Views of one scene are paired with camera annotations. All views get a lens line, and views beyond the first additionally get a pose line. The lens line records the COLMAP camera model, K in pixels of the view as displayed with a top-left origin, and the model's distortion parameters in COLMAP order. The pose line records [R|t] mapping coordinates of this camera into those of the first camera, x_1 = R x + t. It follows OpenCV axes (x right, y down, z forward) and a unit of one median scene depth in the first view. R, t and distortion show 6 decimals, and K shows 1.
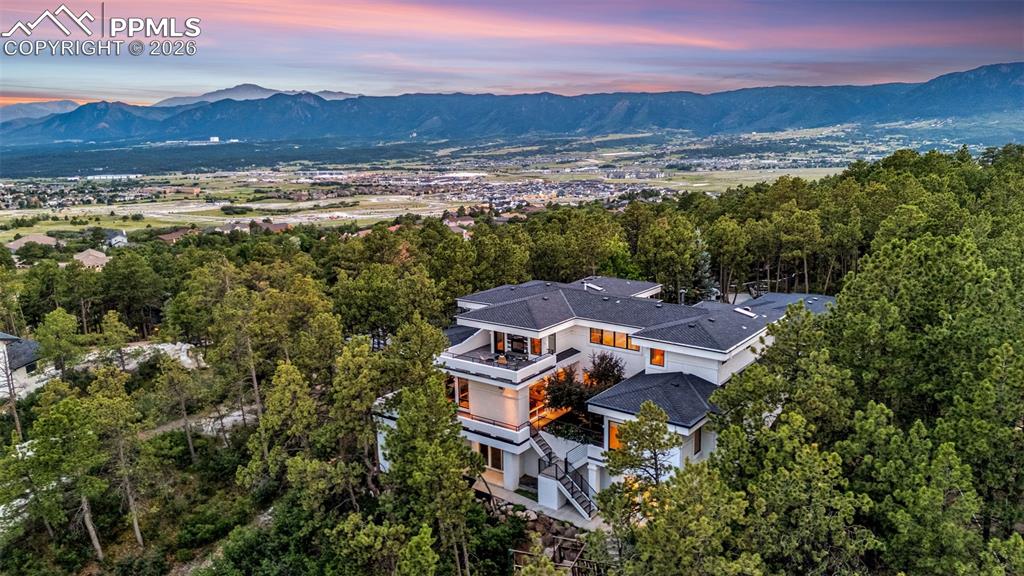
lens RADIAL K [[747.8, 0, 512.0], [0, 747.8, 288.0], [0, 0, 1]] dist [0.100613, -0.109899]
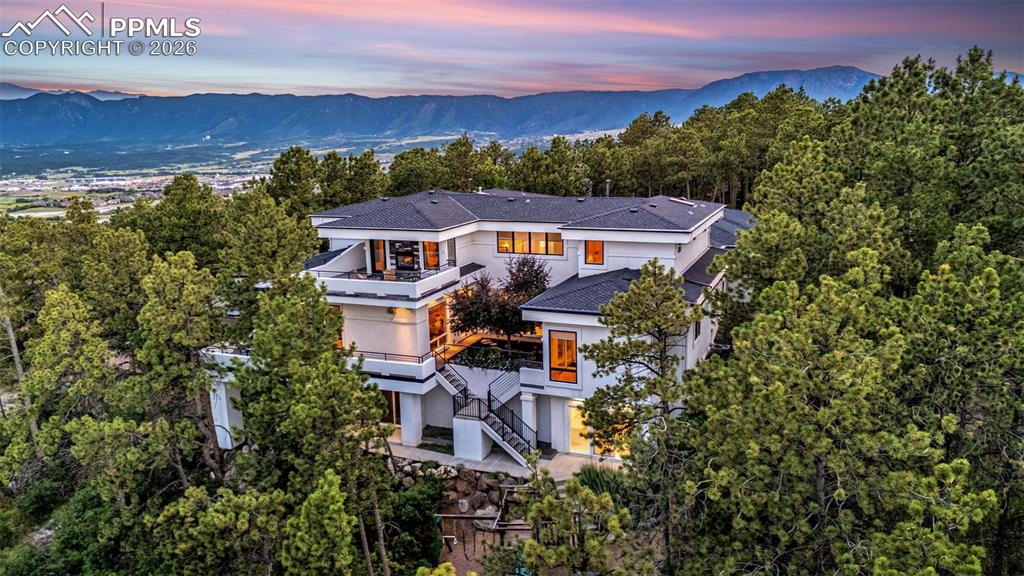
lens RADIAL K [[747.8, 0, 512.0], [0, 747.8, 288.0], [0, 0, 1]] dist [0.100613, -0.109899]
pose [[0.969400, -0.056206, 0.238964, -0.076476], [0.057244, 0.998357, 0.002600, 0.119574], [-0.238717, 0.011159, 0.971025, 0.261143]]
